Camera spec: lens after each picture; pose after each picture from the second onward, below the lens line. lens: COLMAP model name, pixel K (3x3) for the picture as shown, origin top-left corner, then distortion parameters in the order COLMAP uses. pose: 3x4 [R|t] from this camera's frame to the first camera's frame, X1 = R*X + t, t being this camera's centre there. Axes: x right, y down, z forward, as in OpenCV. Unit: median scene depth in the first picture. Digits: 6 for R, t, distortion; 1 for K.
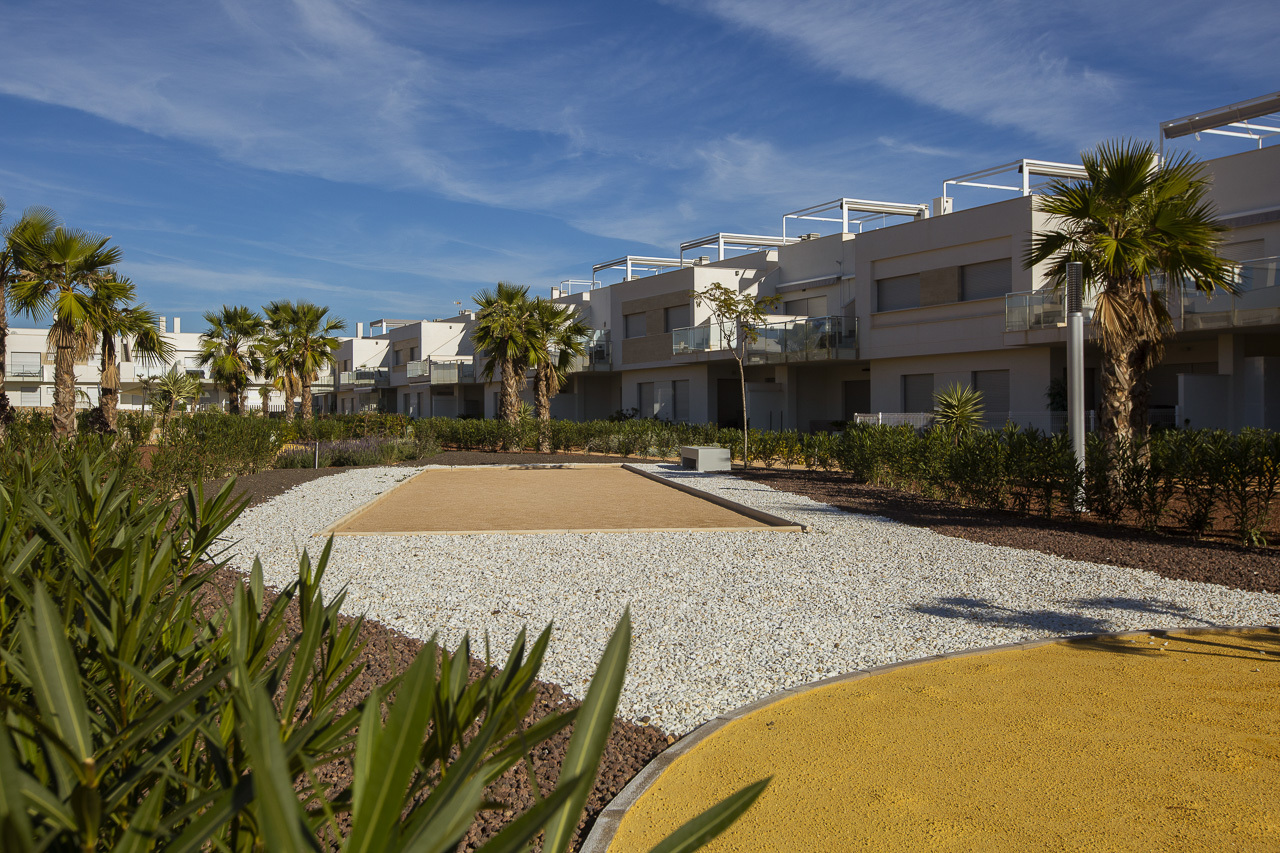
lens RADIAL K [[1238.7, 0, 637.0], [0, 1238.7, 422.0], [0, 0, 1]] dist [0.321920, -0.007814]
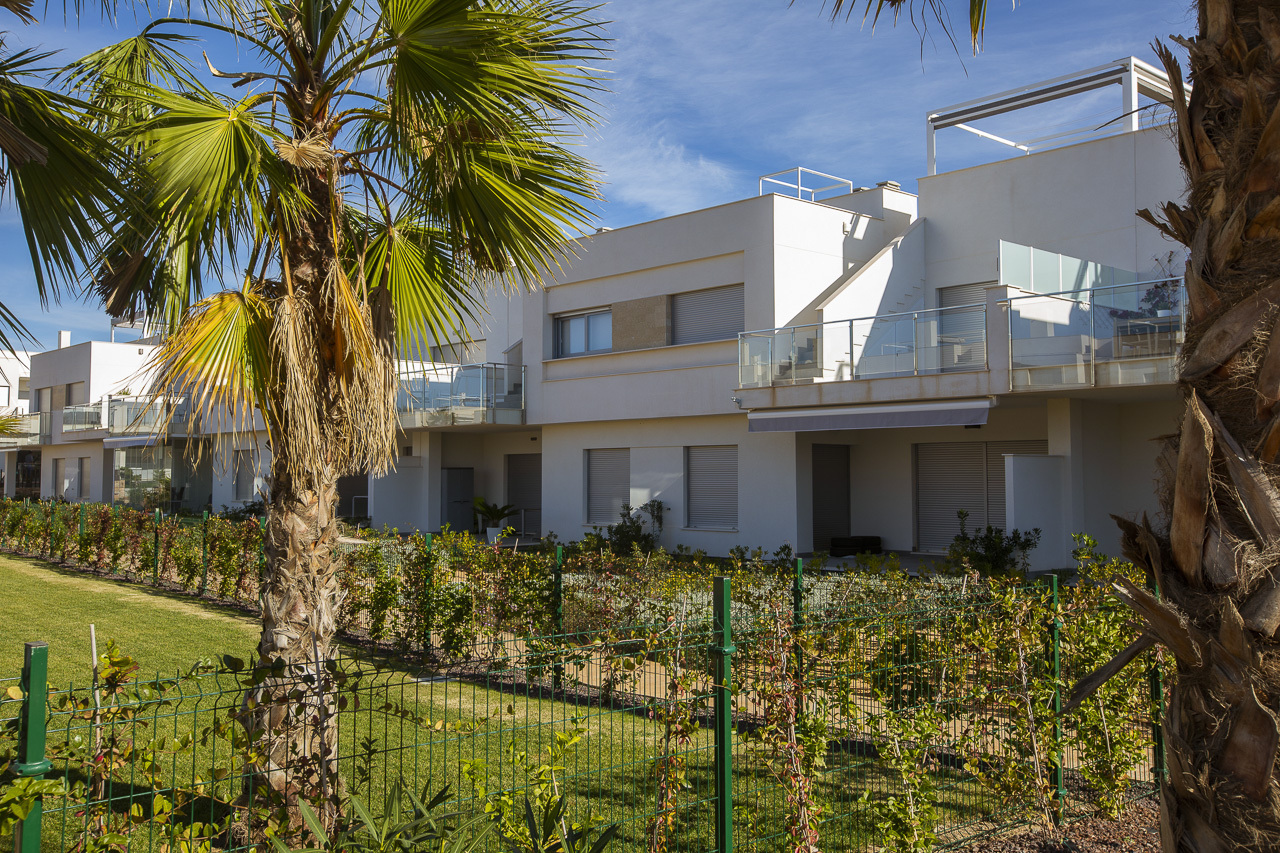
lens RADIAL K [[1238.7, 0, 637.0], [0, 1238.7, 422.0], [0, 0, 1]] dist [0.321920, -0.007814]
pose [[0.959147, 0.008838, 0.282771, 0.033515], [0.005663, 0.998712, -0.050427, -0.014079], [-0.282853, 0.049968, 0.957861, 0.282595]]
